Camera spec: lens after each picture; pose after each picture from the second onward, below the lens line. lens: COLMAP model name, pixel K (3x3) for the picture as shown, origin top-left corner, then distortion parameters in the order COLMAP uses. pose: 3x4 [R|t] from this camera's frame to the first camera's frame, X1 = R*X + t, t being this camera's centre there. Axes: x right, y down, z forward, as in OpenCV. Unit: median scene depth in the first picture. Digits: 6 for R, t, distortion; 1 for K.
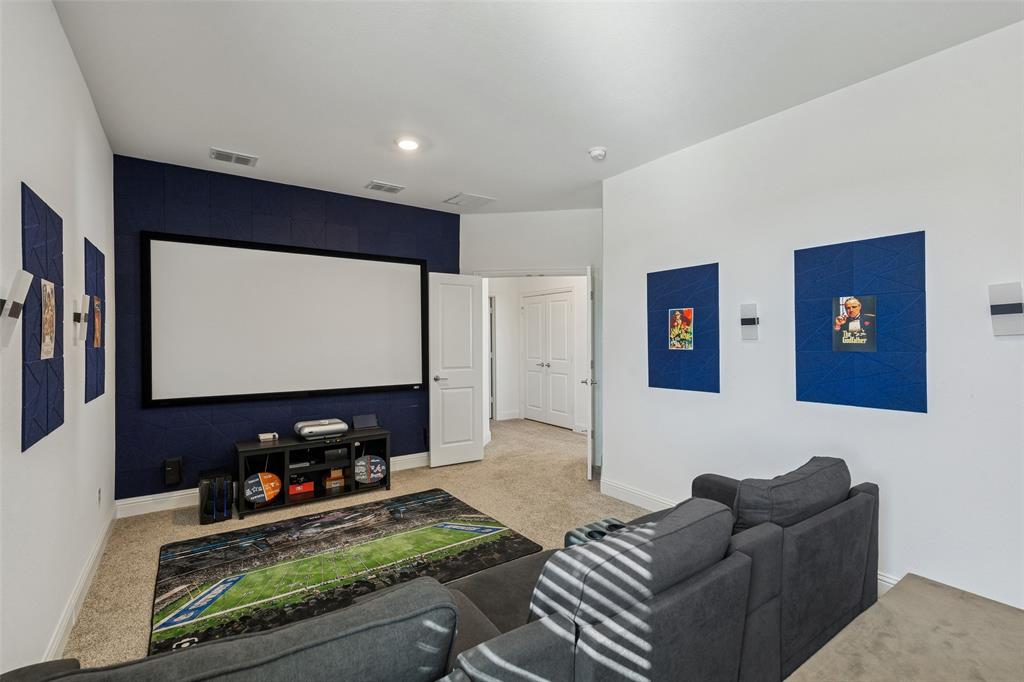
lens RADIAL K [[464.8, 0, 514.4], [0, 464.8, 338.0], [0, 0, 1]] dist [0.006982, -0.000386]
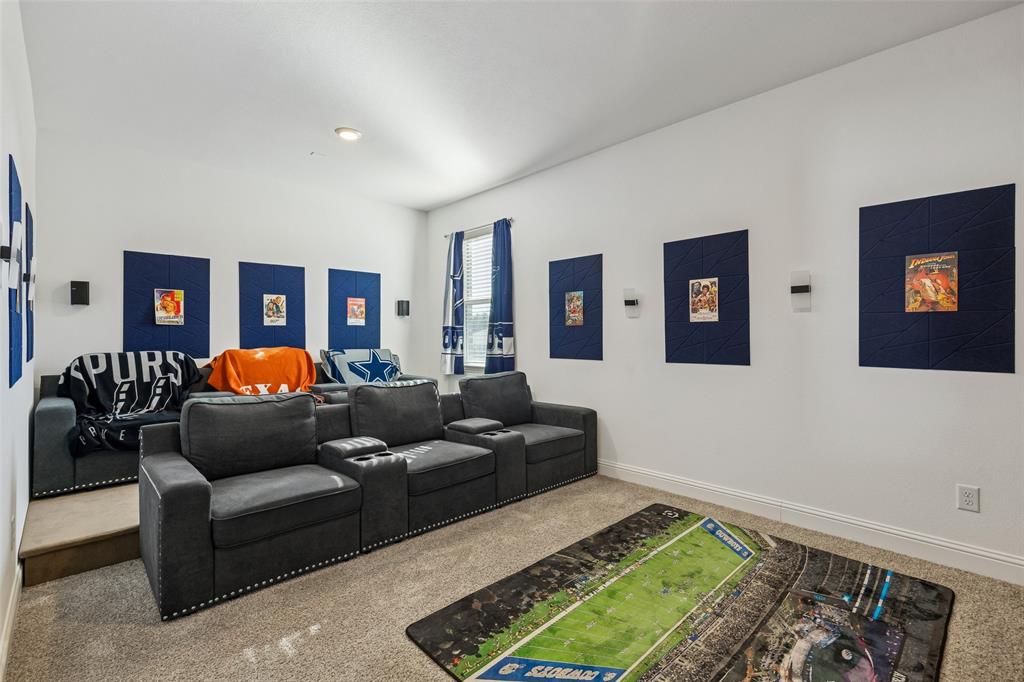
lens RADIAL K [[464.8, 0, 514.4], [0, 464.8, 338.0], [0, 0, 1]] dist [0.006982, -0.000386]
pose [[-0.988233, 0.006624, -0.152811, 0.011445], [0.006941, 0.999975, -0.001541, 0.072284], [0.152797, -0.002583, -0.988254, 1.917329]]
